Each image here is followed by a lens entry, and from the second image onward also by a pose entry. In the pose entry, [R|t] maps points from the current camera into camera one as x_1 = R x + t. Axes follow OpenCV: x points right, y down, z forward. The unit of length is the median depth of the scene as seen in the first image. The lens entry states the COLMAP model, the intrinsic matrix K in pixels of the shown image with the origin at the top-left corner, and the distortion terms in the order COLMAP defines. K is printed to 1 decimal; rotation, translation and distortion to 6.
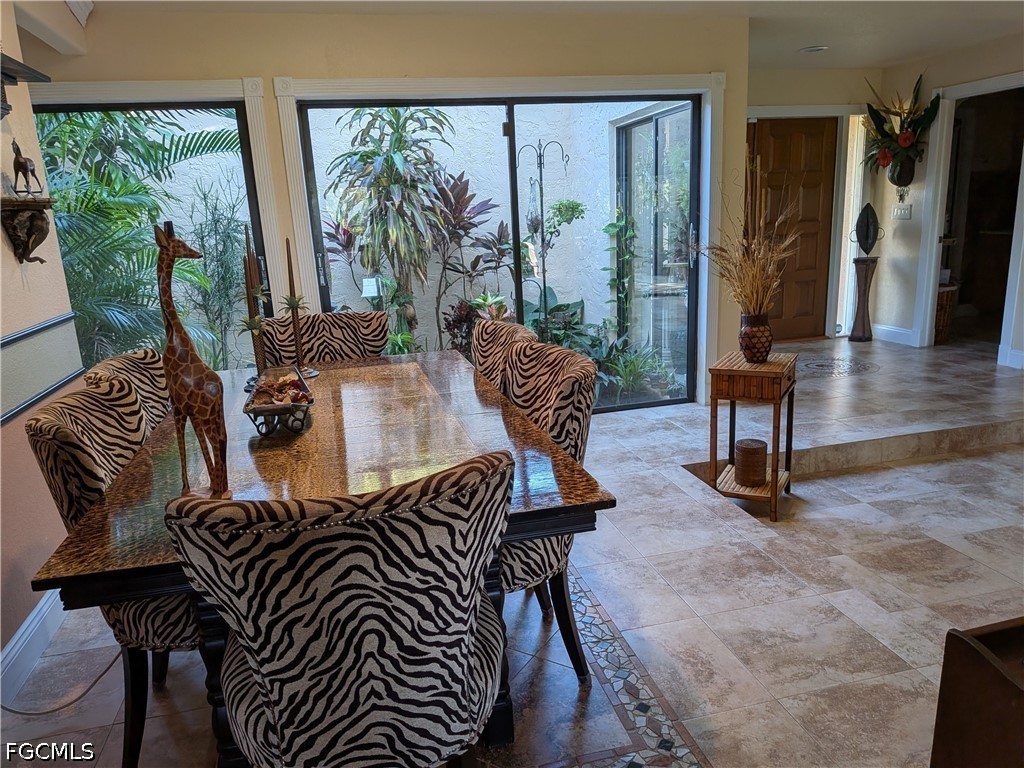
lens RADIAL K [[734.0, 0, 519.2], [0, 734.0, 400.9], [0, 0, 1]] dist [0.069595, -0.108770]
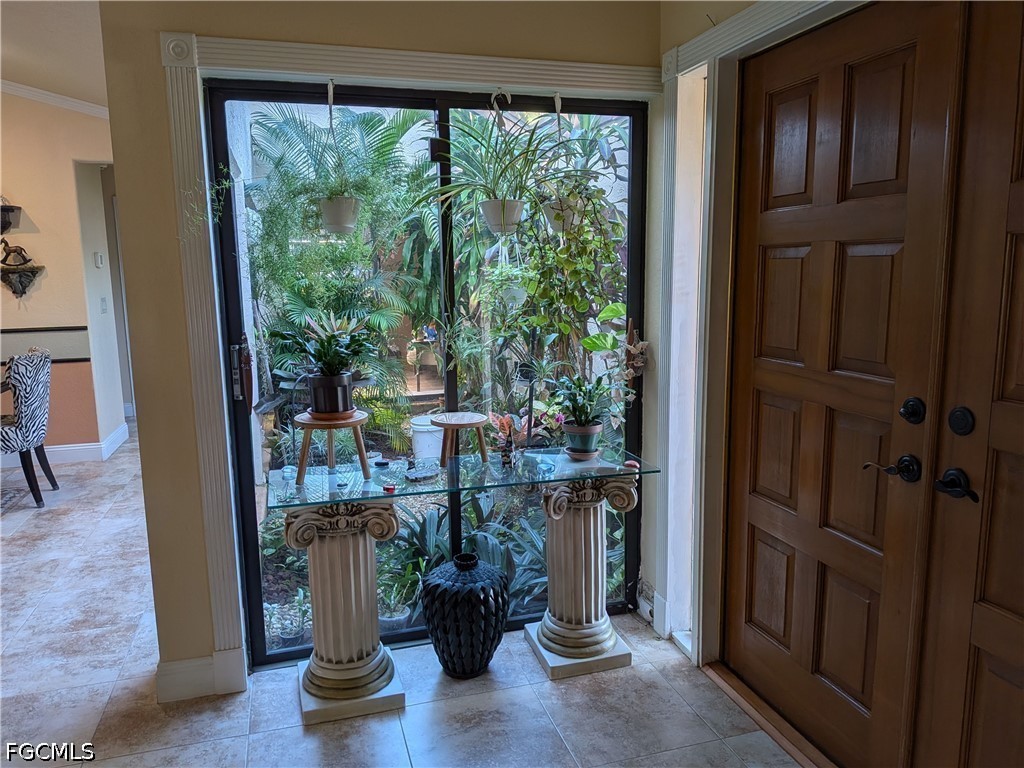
lens RADIAL K [[741.6, 0, 512.0], [0, 741.6, 384.0], [0, 0, 1]] dist [-0.007672, -0.003299]
pose [[0.051229, 0.199273, -0.978604, 0.815812], [-0.238170, 0.954055, 0.181806, -0.373579], [0.969871, 0.223761, 0.096336, 1.250014]]
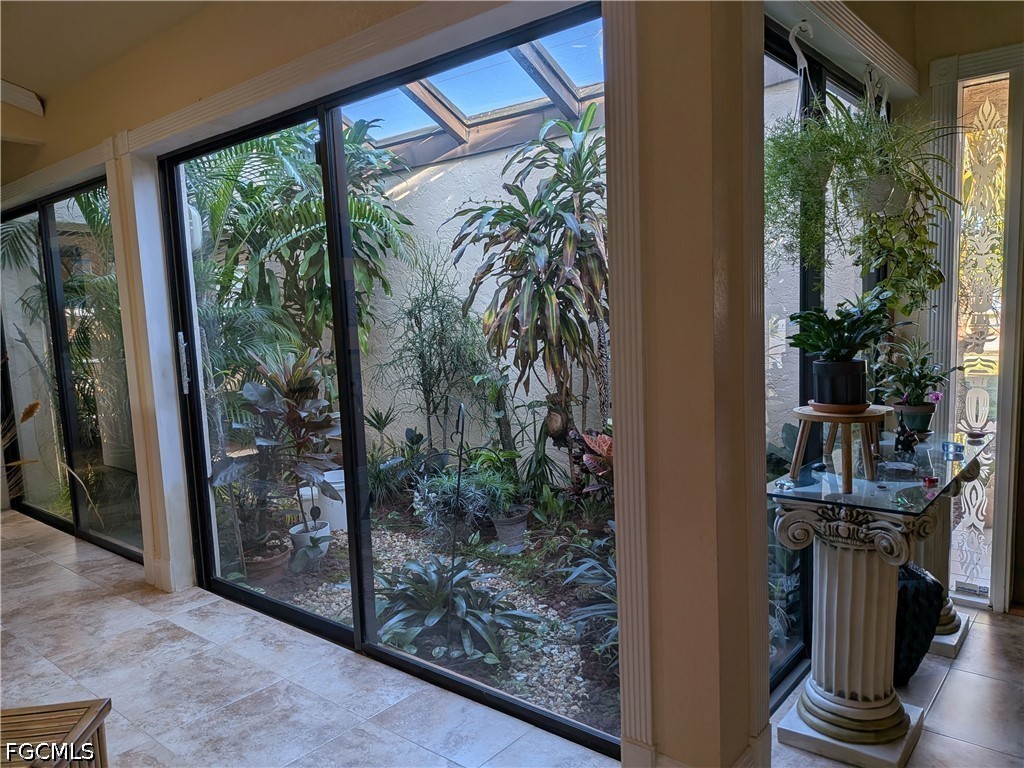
lens RADIAL K [[734.0, 0, 519.2], [0, 734.0, 400.9], [0, 0, 1]] dist [0.069595, -0.108770]
pose [[0.593514, 0.118148, -0.796104, 0.544941], [-0.188198, 0.982116, 0.005448, -0.199456], [0.782510, 0.146592, 0.605135, 0.764381]]
